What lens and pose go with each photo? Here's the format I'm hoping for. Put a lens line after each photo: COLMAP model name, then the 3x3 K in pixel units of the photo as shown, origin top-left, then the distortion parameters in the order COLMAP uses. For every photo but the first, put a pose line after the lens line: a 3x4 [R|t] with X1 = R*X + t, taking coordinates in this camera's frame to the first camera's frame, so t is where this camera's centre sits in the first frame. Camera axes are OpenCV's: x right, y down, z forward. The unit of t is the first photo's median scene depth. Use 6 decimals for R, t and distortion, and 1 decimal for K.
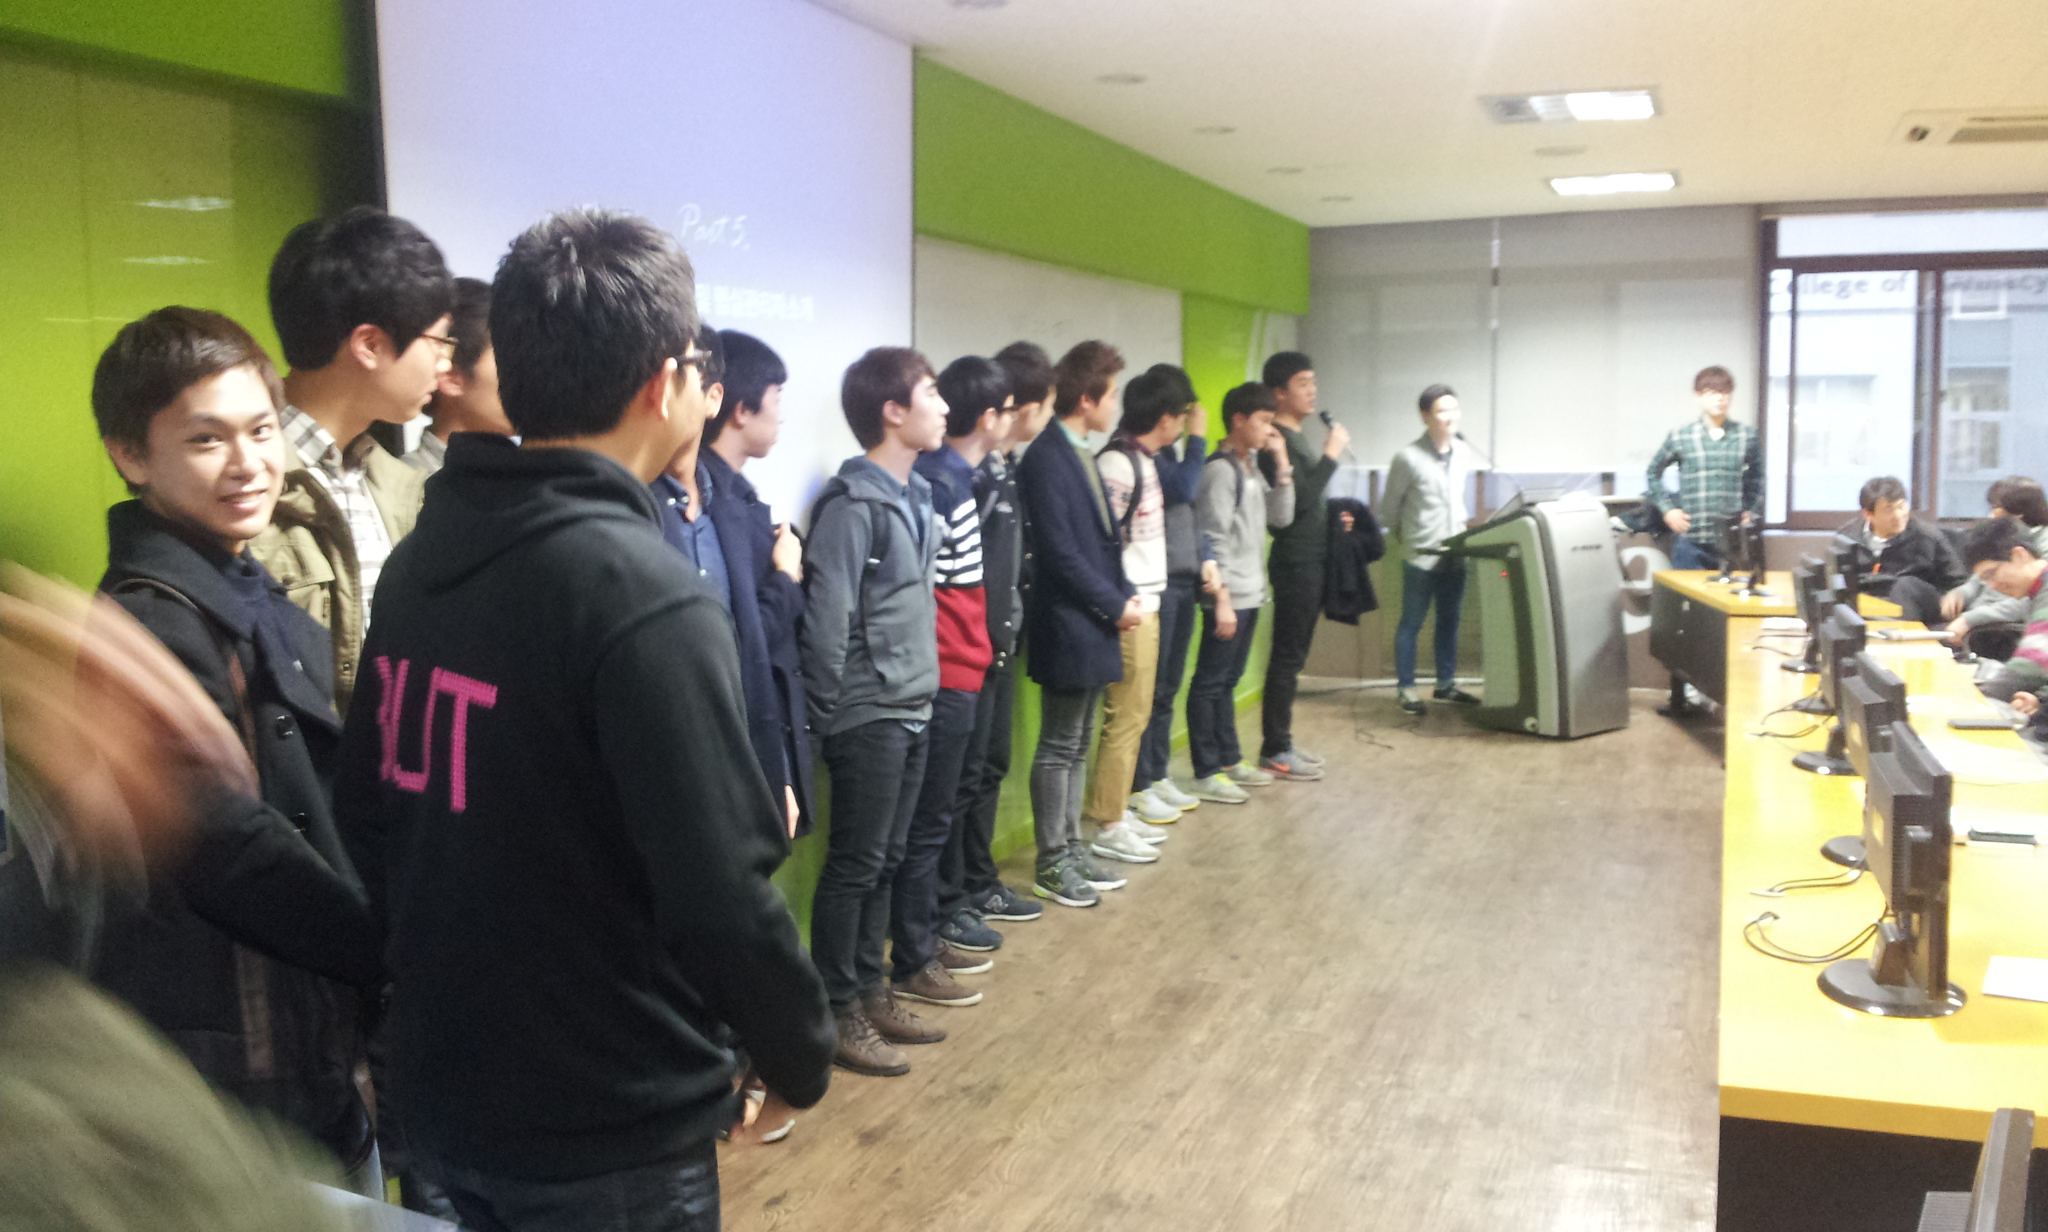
lens RADIAL K [[1843.8, 0, 1042.8], [0, 1843.8, 601.0], [0, 0, 1]] dist [0.135536, -0.372220]
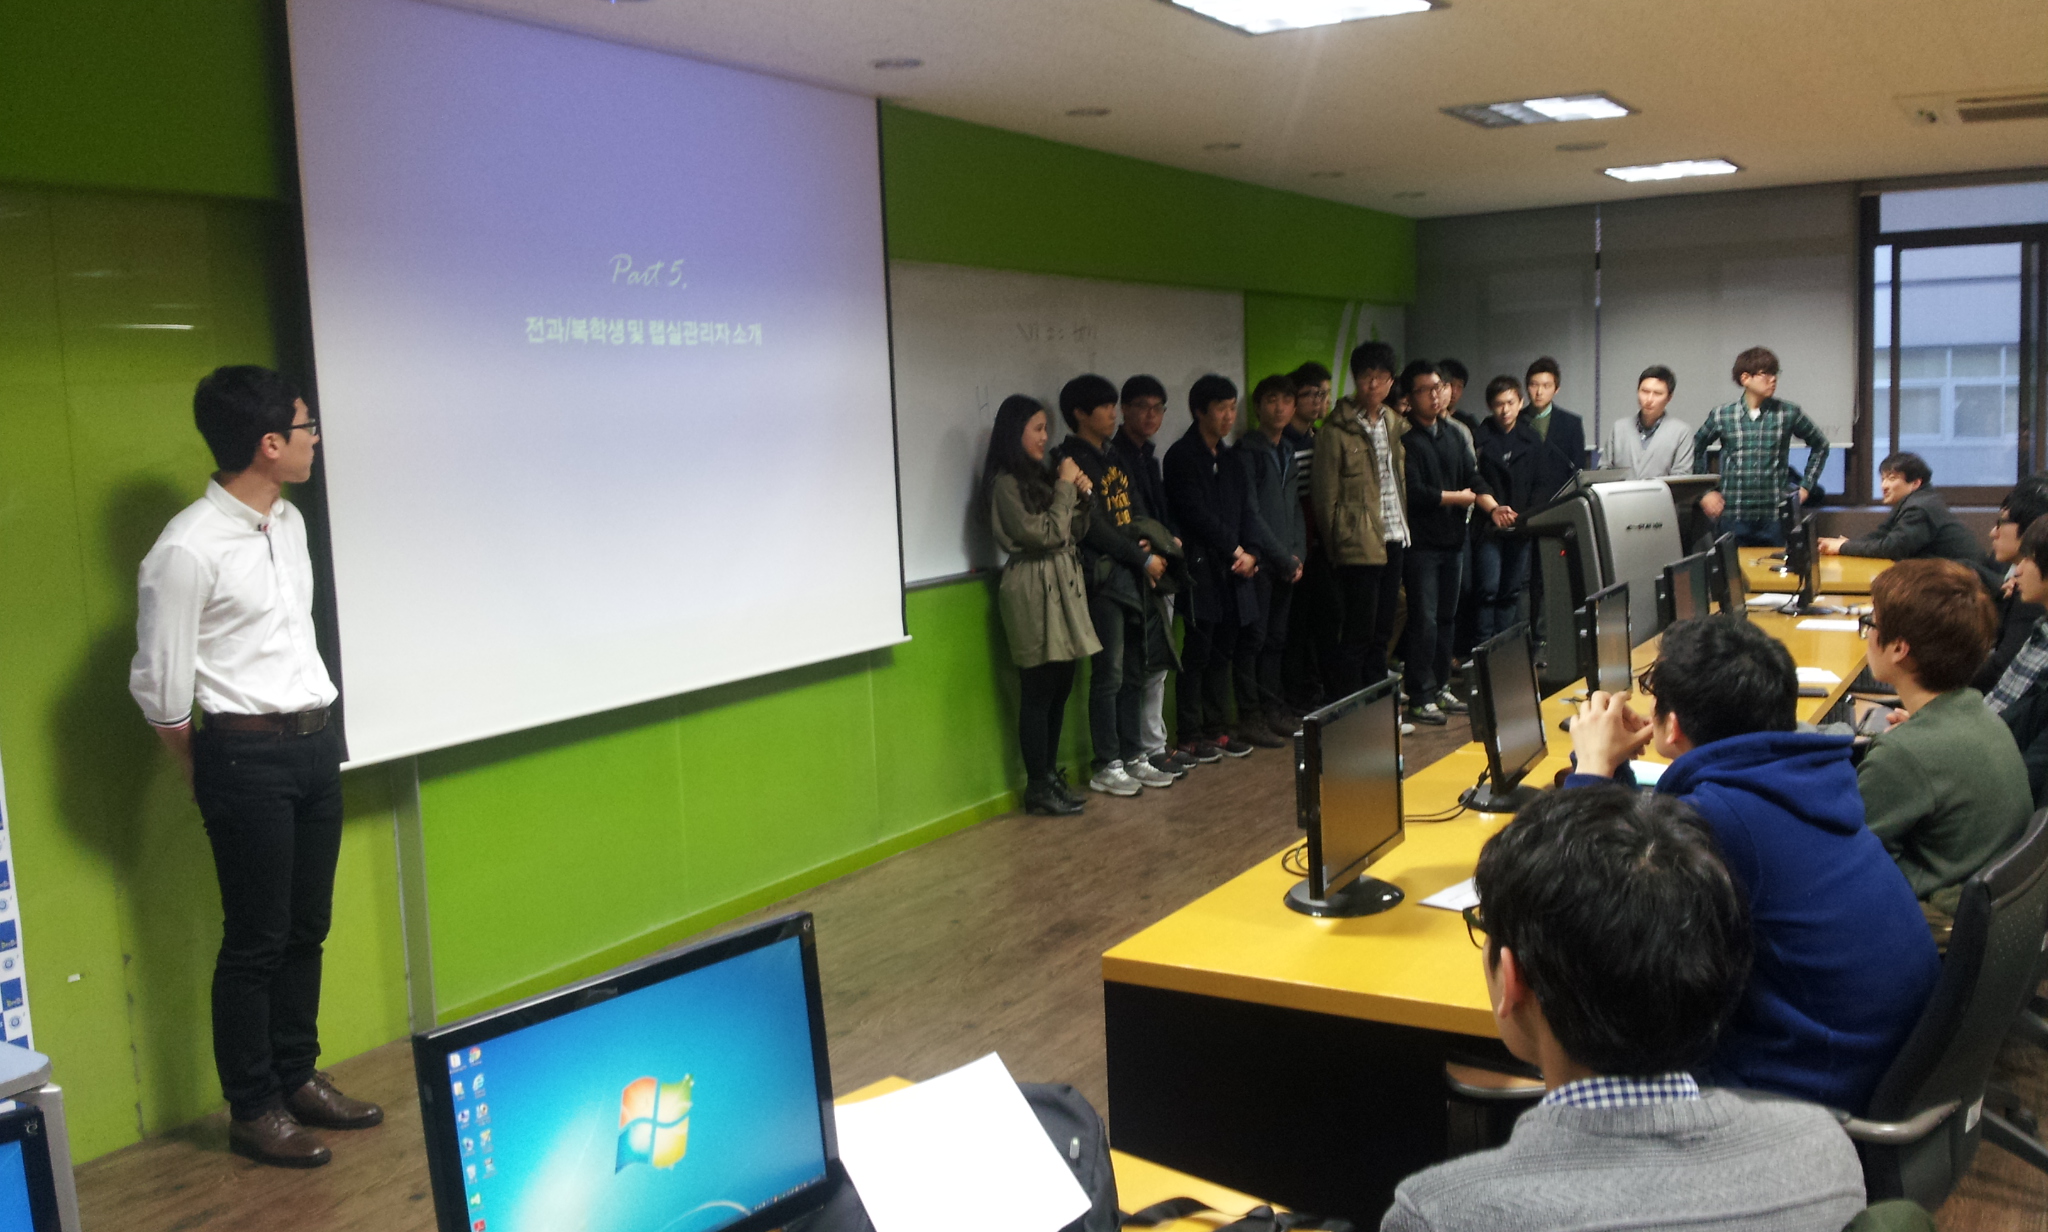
lens RADIAL K [[1837.1, 0, 1047.4], [0, 1837.1, 616.0], [0, 0, 1]] dist [0.105871, -0.269300]
pose [[0.985461, -0.002582, -0.169880, 0.153564], [0.005929, 0.999798, 0.019195, -0.000640], [0.169797, -0.019923, 0.985278, -0.073421]]
